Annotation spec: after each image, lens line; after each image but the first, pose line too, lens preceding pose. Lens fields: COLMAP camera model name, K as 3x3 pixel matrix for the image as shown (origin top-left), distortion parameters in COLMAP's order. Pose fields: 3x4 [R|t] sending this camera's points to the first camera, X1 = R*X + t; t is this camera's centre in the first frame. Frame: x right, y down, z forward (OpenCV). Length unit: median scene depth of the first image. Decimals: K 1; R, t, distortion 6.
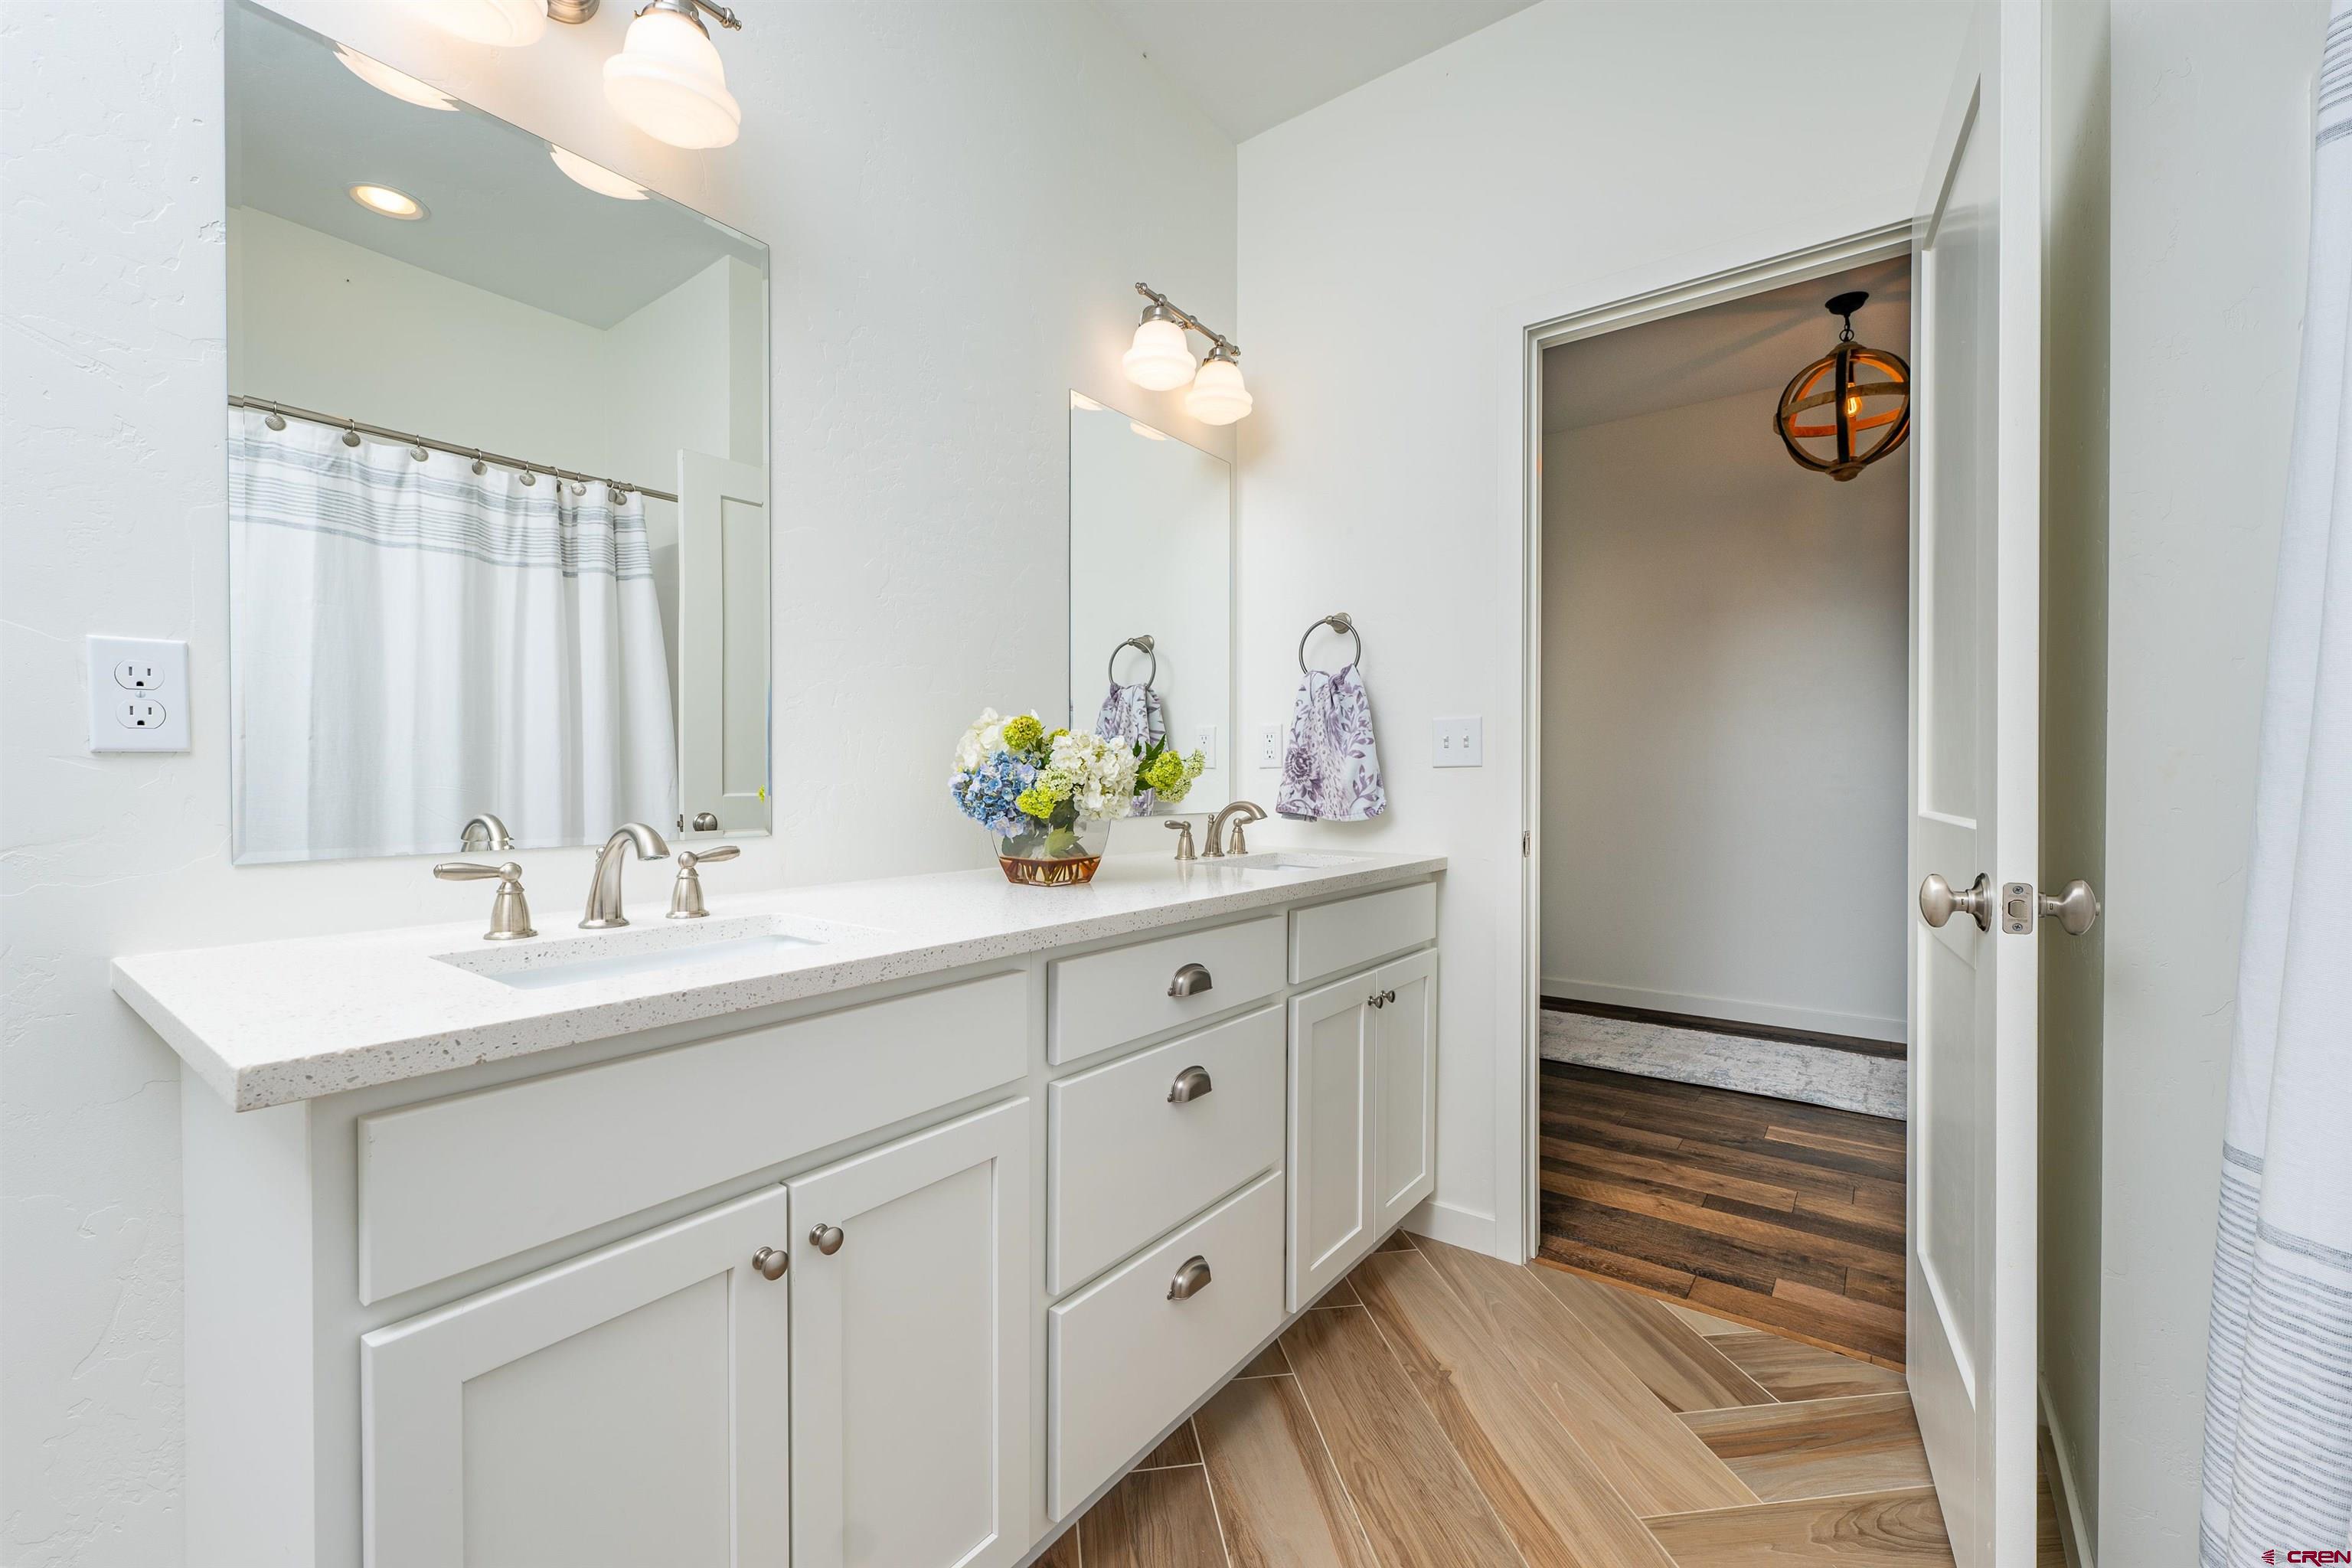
lens RADIAL K [[966.2, 0, 1172.3], [0, 966.2, 780.7], [0, 0, 1]] dist [0.000660, -0.000051]
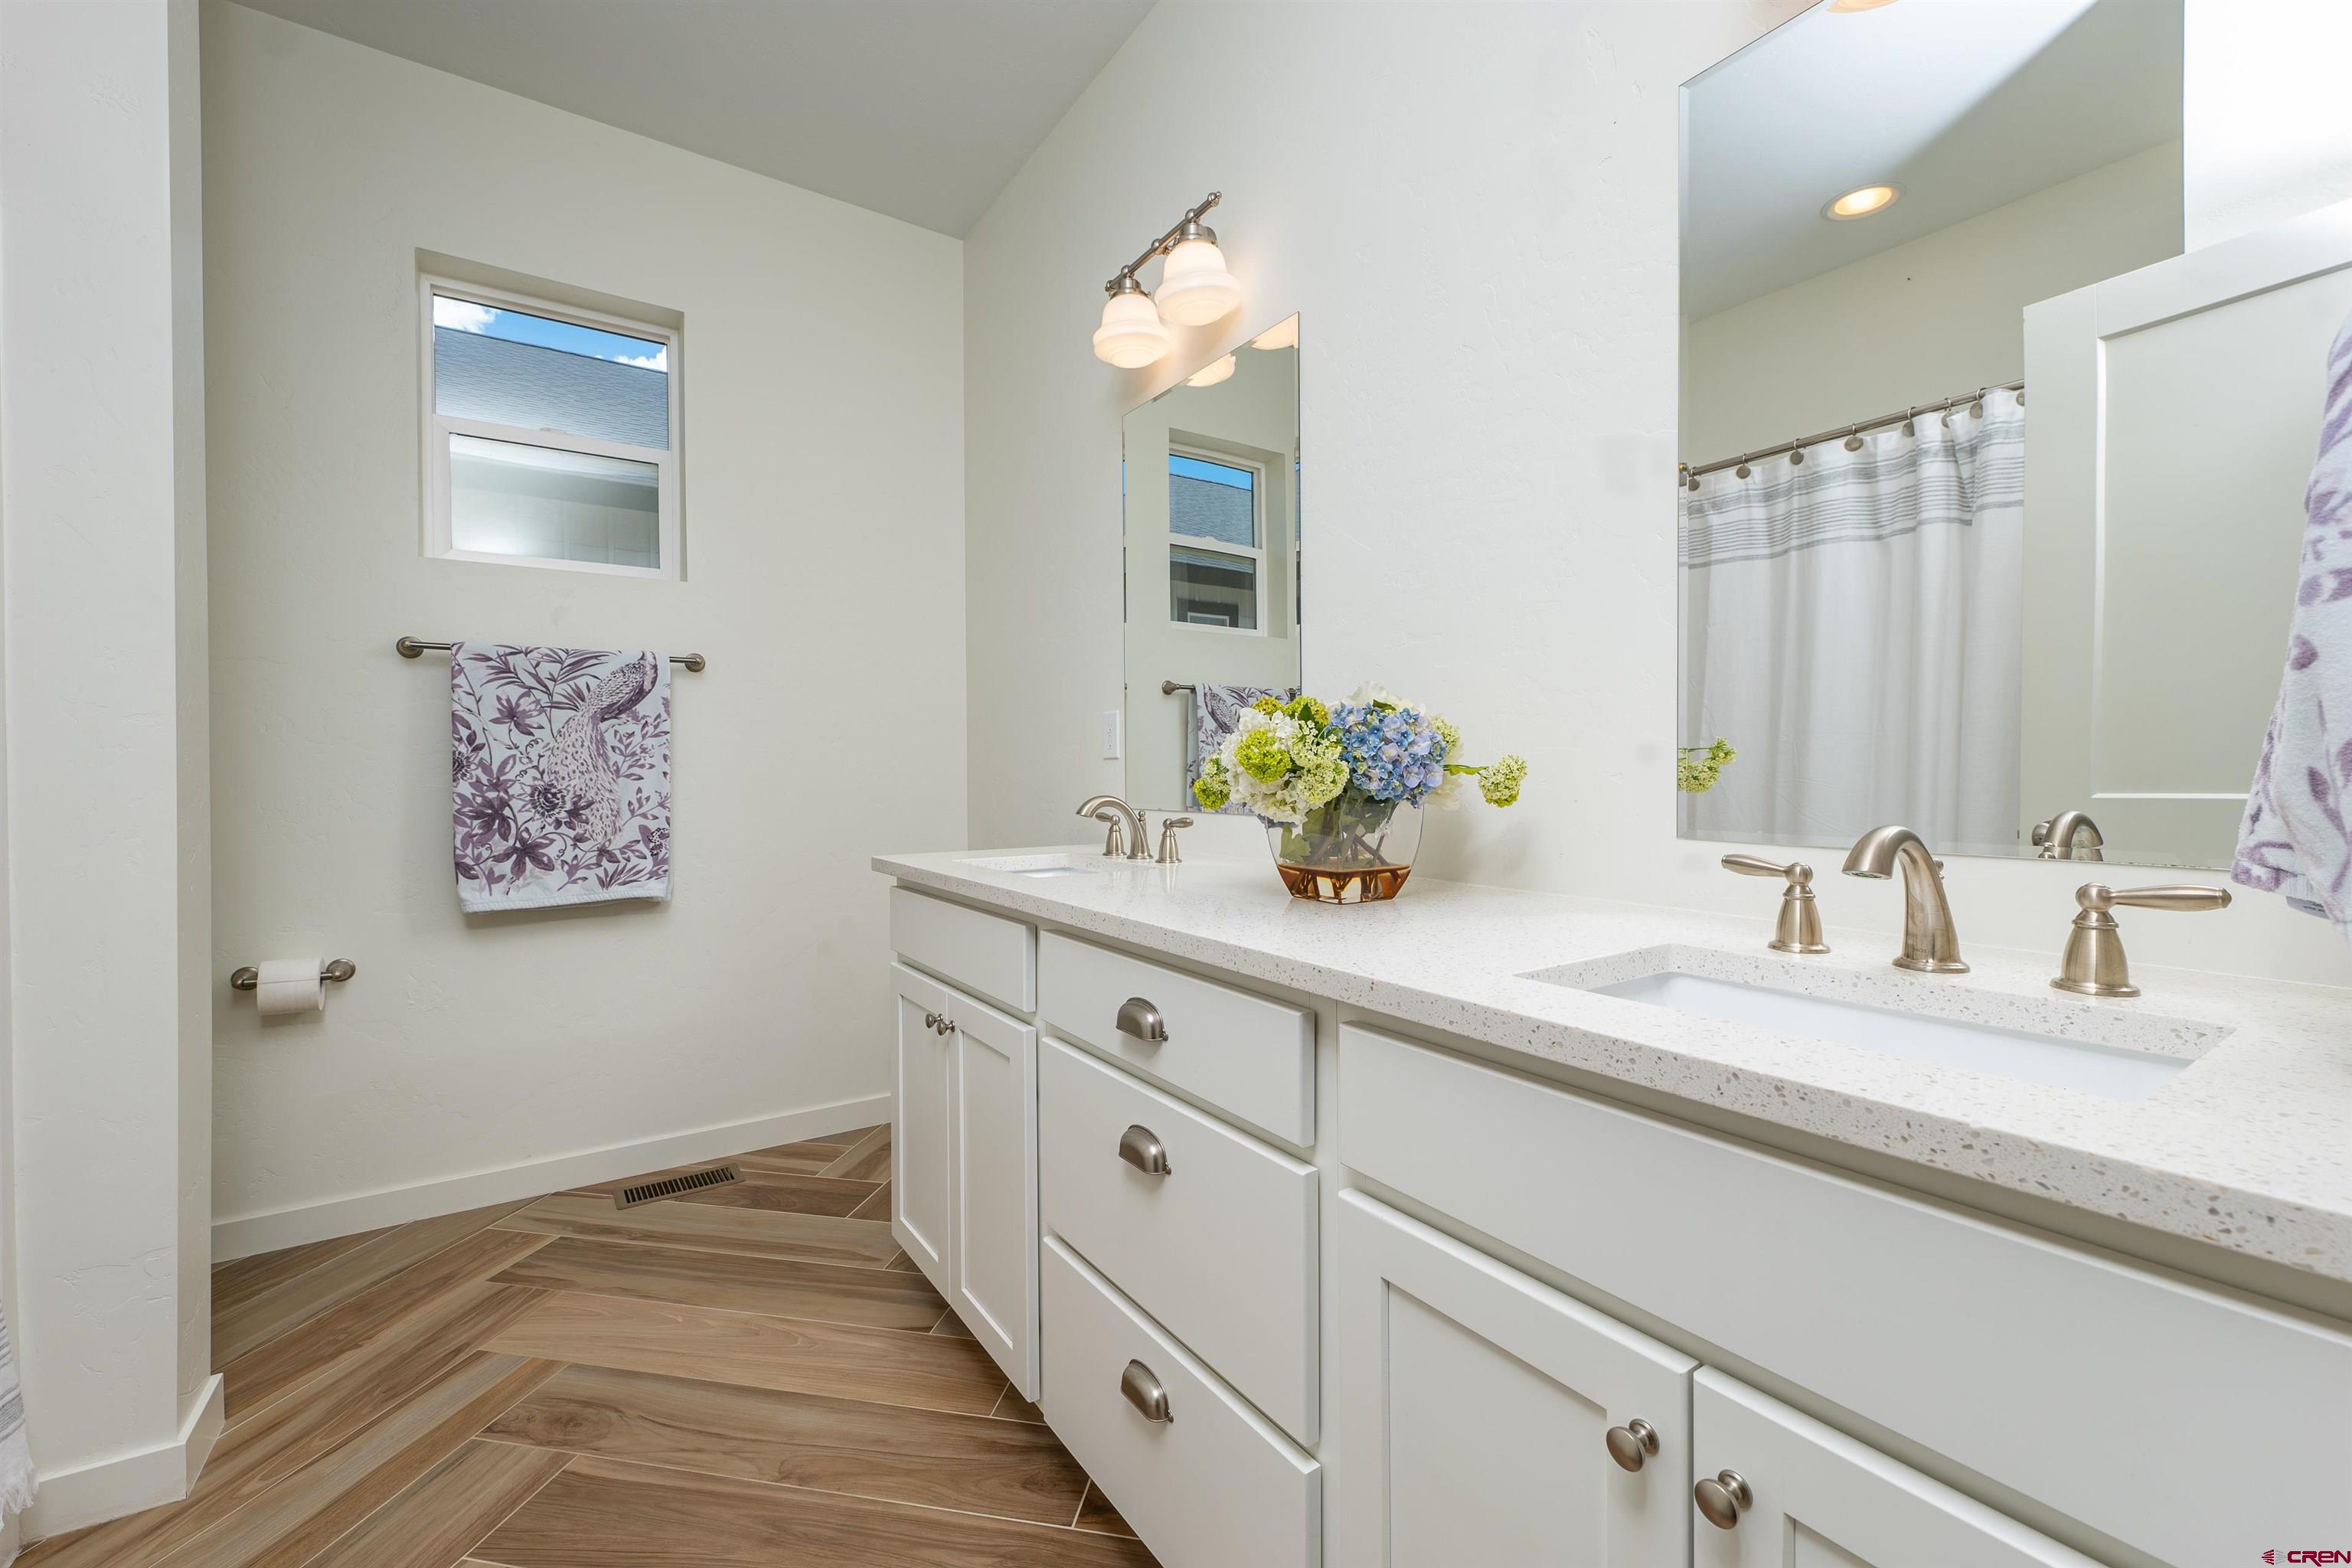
lens RADIAL K [[966.2, 0, 1172.3], [0, 966.2, 780.7], [0, 0, 1]] dist [0.000660, -0.000051]
pose [[-0.323366, 0.004711, -0.946262, 0.375808], [0.009099, 0.999957, 0.001869, -0.007175], [0.946230, -0.008006, -0.323395, 0.690331]]
